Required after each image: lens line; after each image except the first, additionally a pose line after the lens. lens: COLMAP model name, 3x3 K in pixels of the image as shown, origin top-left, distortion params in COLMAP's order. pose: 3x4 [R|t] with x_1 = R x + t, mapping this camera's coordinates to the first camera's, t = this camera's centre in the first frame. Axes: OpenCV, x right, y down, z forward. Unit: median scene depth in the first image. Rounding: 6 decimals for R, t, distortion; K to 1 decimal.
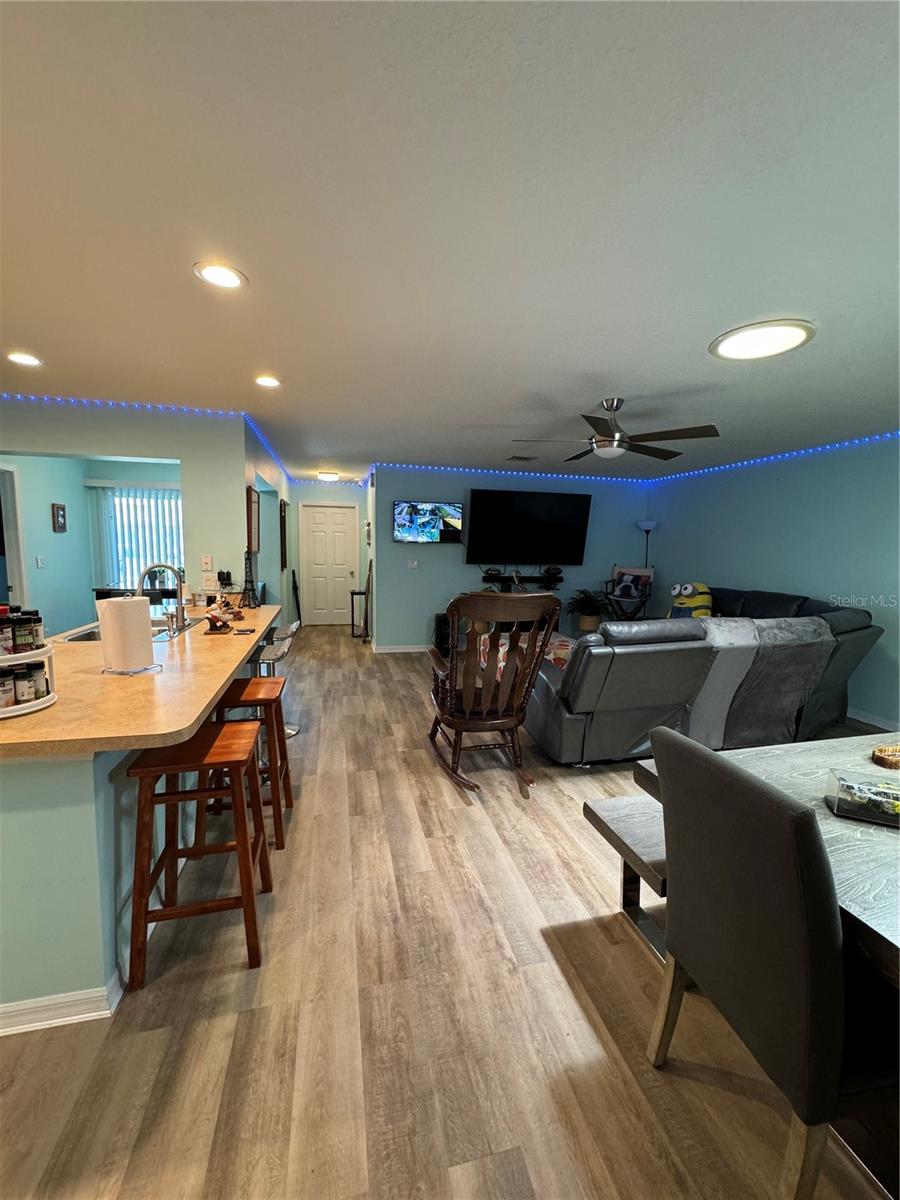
lens RADIAL K [[483.8, 0, 450.7], [0, 483.8, 605.7], [0, 0, 1]] dist [0.006794, -0.000712]
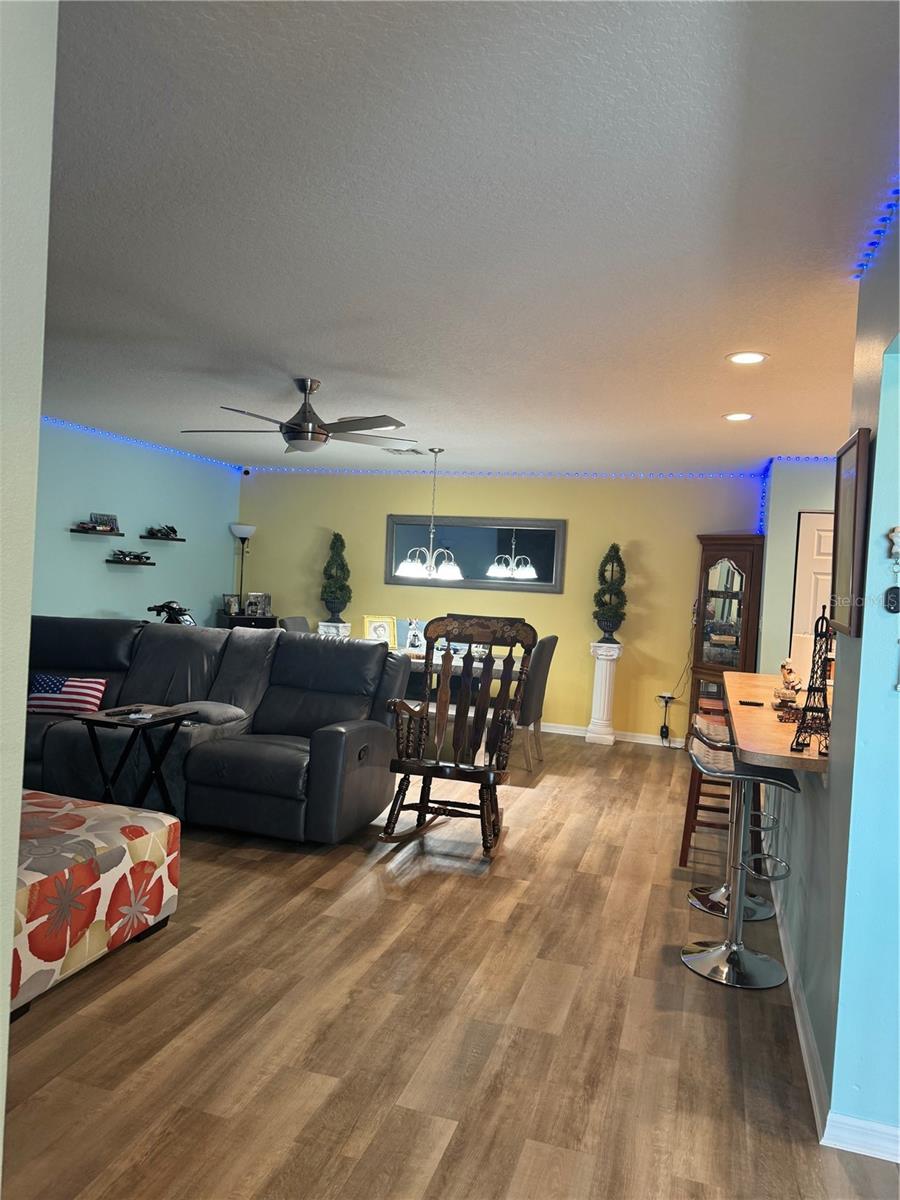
lens RADIAL K [[832.7, 0, 444.0], [0, 832.7, 597.7], [0, 0, 1]] dist [0.025104, -0.049237]
pose [[-0.854771, -0.082560, 0.512397, -0.684564], [-0.005559, 0.988667, 0.150025, -0.318581], [-0.518976, 0.125389, -0.845542, 2.404324]]
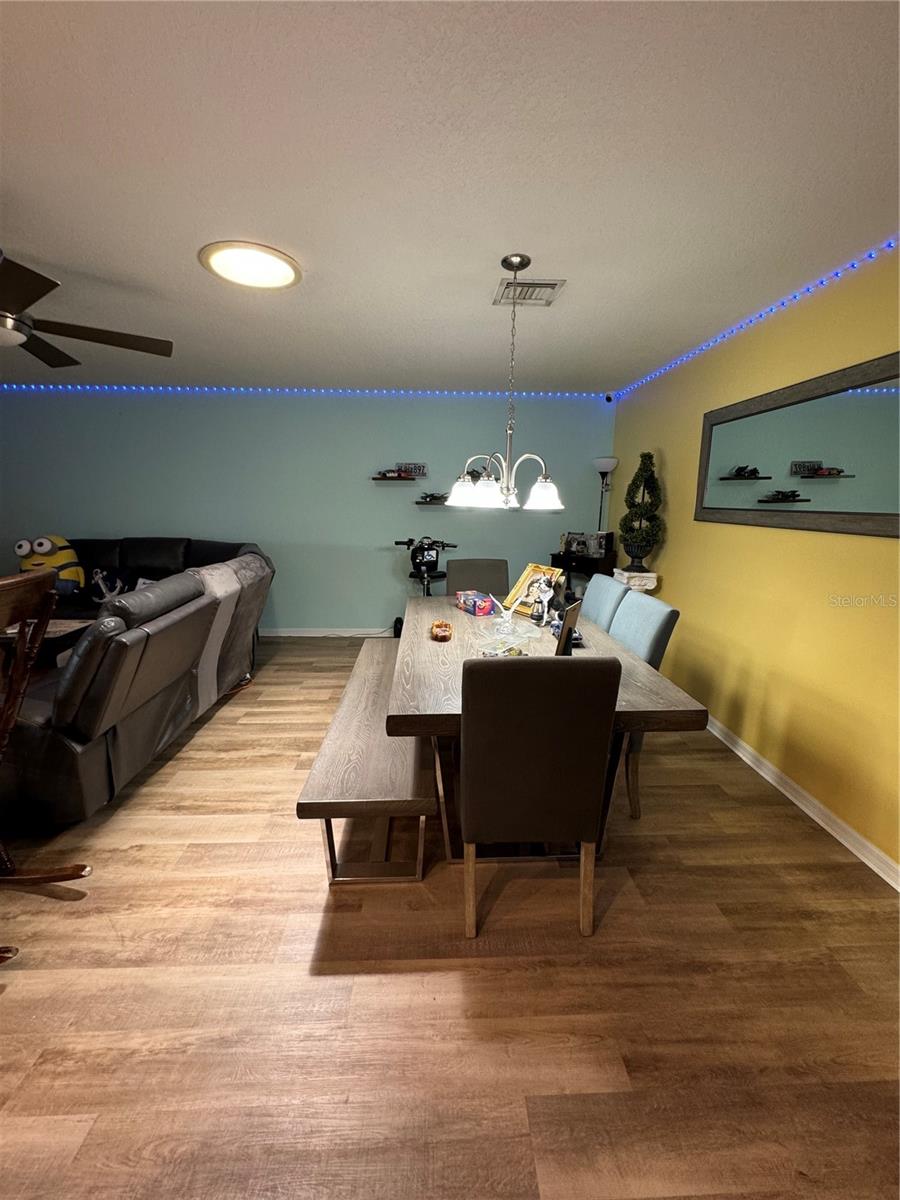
lens RADIAL K [[483.8, 0, 445.5], [0, 483.8, 604.6], [0, 0, 1]] dist [0.006794, -0.000712]
pose [[0.198812, -0.231917, 0.952202, -0.259186], [0.123146, 0.969808, 0.210493, -0.045906], [-0.972270, 0.075412, 0.221369, 0.364663]]
